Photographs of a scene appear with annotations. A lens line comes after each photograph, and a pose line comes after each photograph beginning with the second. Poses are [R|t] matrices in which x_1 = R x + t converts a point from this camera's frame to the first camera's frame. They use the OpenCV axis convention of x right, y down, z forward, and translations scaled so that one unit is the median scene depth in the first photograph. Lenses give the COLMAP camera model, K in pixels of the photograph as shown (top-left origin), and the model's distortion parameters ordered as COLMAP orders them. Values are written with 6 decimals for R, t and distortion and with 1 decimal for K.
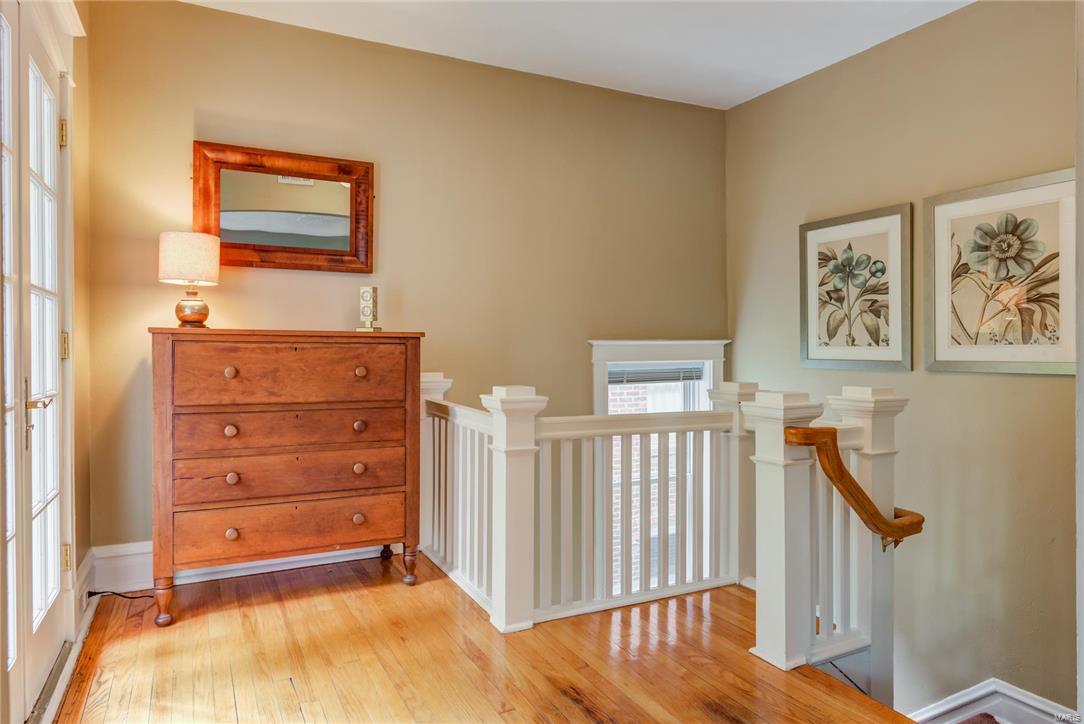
lens RADIAL K [[674.3, 0, 541.2], [0, 674.3, 352.6], [0, 0, 1]] dist [-0.003694, -0.000588]
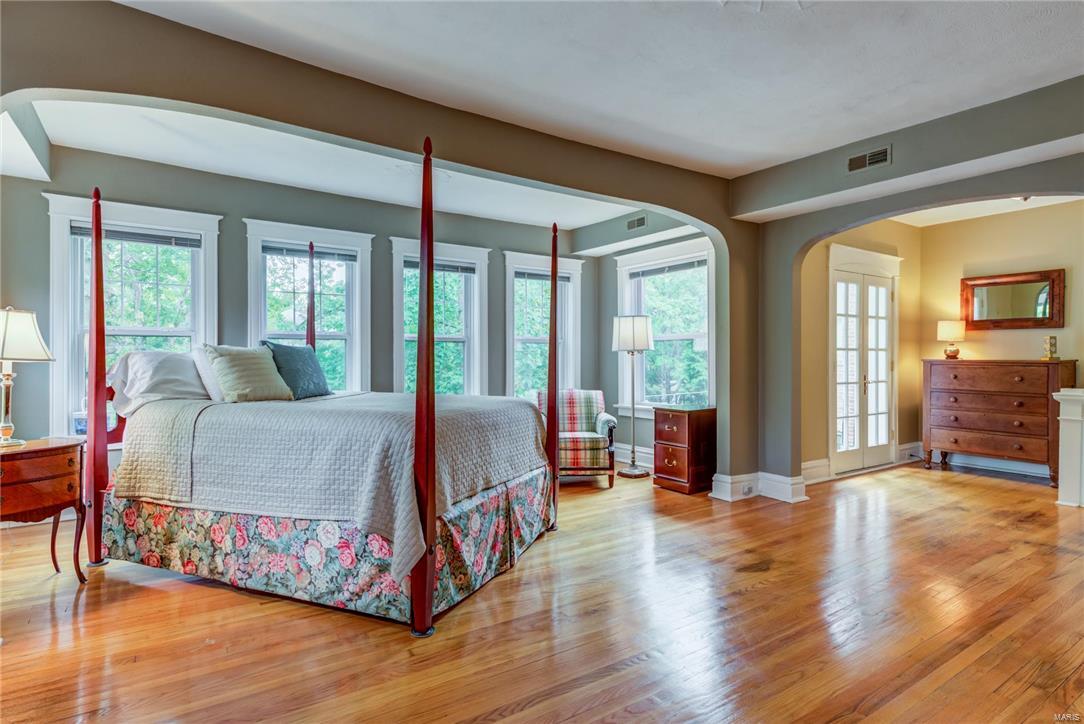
lens RADIAL K [[555.7, 0, 538.5], [0, 555.7, 358.7], [0, 0, 1]] dist [0.016876, -0.001783]
pose [[0.117194, -0.000330, -0.993109, 1.358248], [-0.009841, 0.999950, -0.001494, -0.018854], [0.993060, 0.009948, 0.117185, -0.749921]]
